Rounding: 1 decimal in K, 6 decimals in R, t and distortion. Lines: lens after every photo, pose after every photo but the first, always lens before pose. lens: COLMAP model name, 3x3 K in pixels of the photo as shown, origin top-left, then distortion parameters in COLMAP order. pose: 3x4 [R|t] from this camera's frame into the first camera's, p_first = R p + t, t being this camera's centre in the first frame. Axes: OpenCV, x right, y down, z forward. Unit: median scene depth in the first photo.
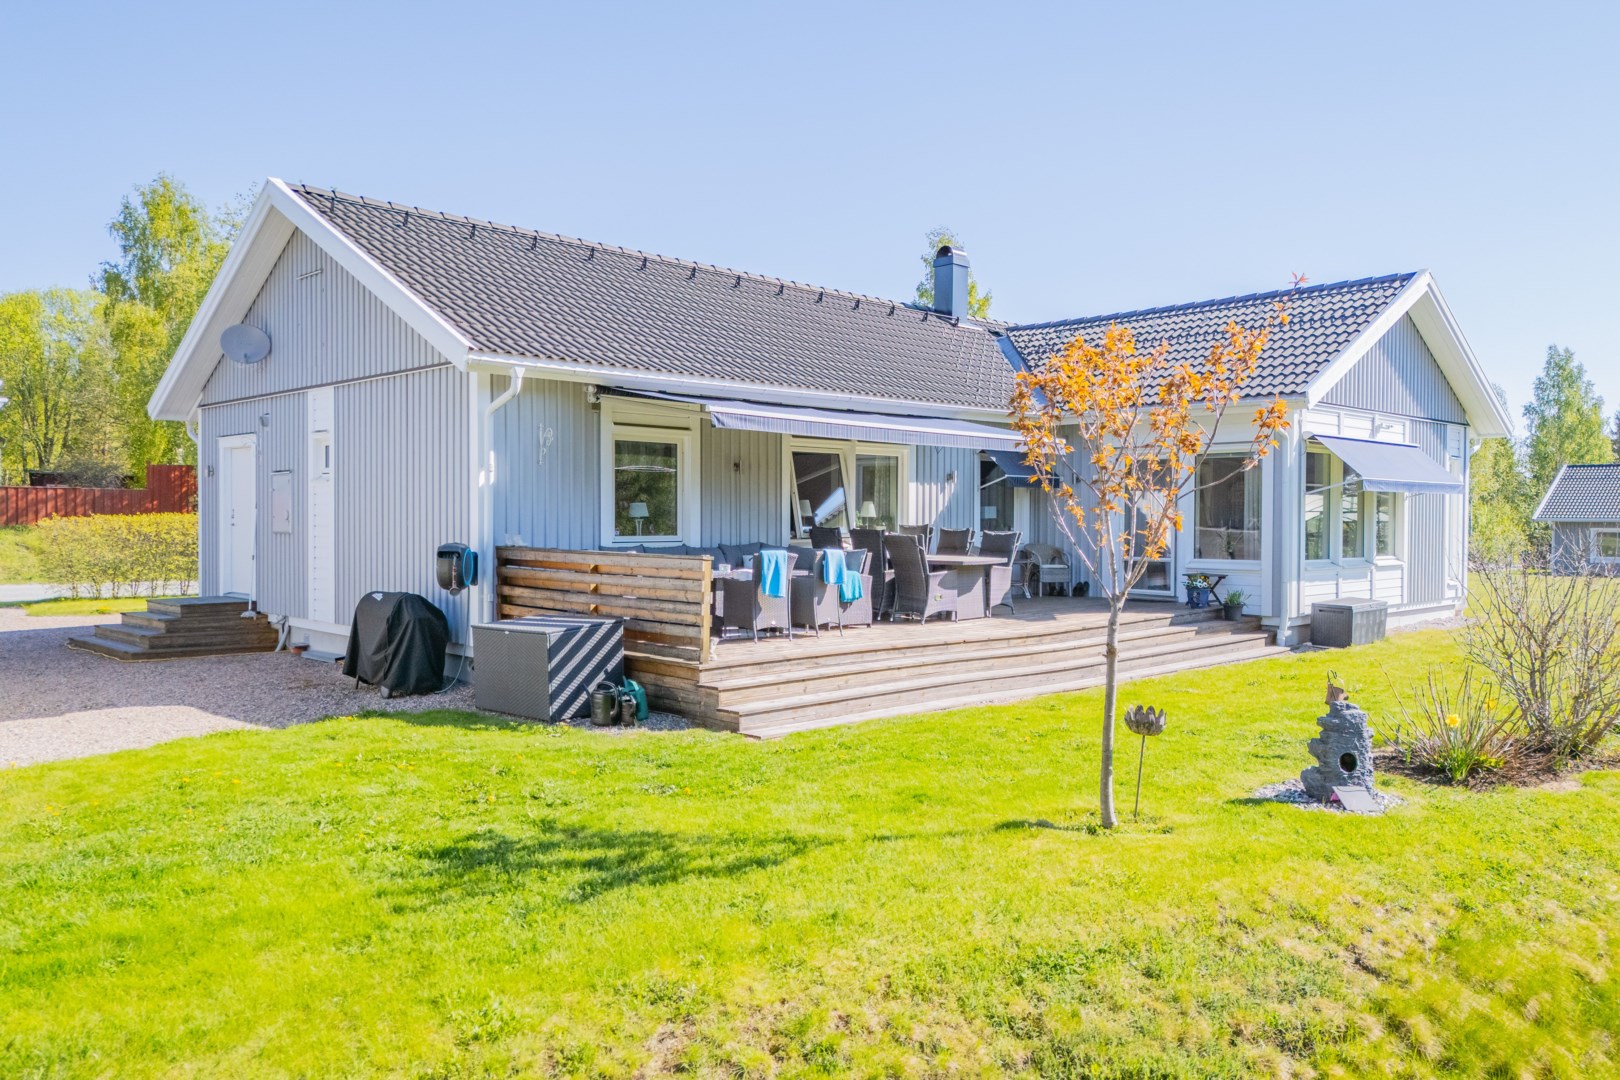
lens RADIAL K [[1212.0, 0, 810.0], [0, 1212.0, 540.0], [0, 0, 1]] dist [0.003085, -0.000168]
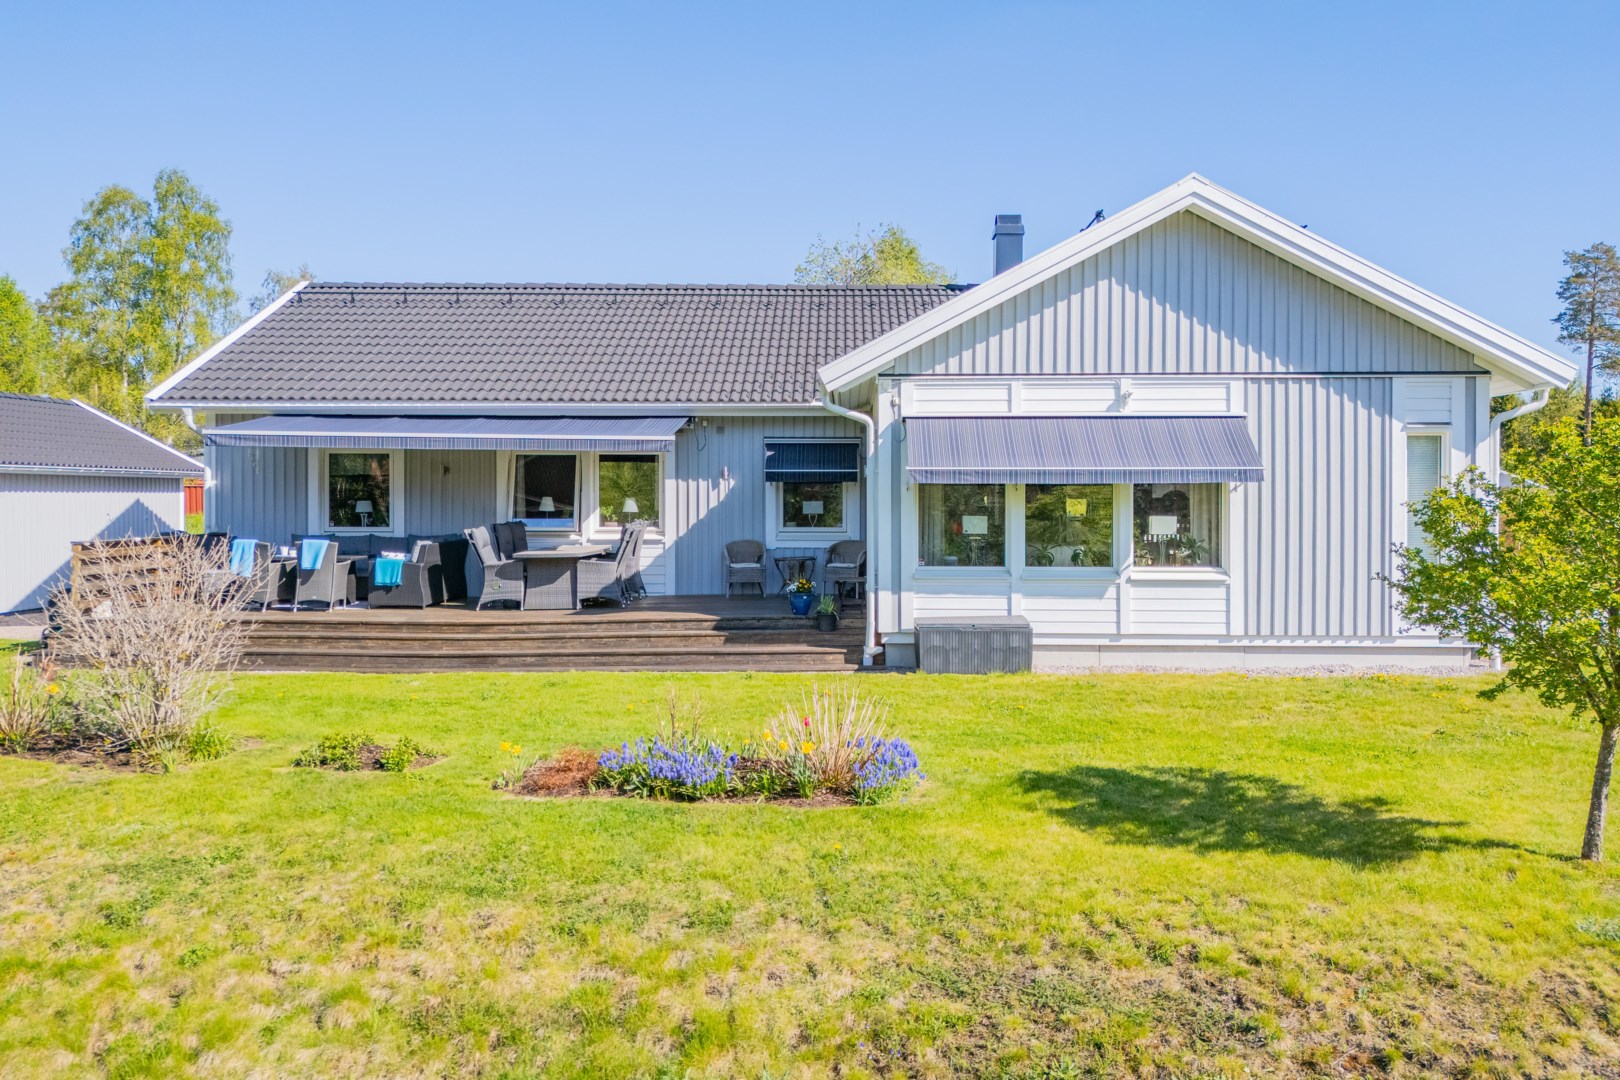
lens RADIAL K [[1212.0, 0, 810.0], [0, 1212.0, 540.0], [0, 0, 1]] dist [0.003085, -0.000168]
pose [[0.734440, 0.018238, -0.678429, 0.926514], [-0.012366, 0.999833, 0.013492, -0.011793], [0.678561, -0.001520, 0.734542, 0.337689]]
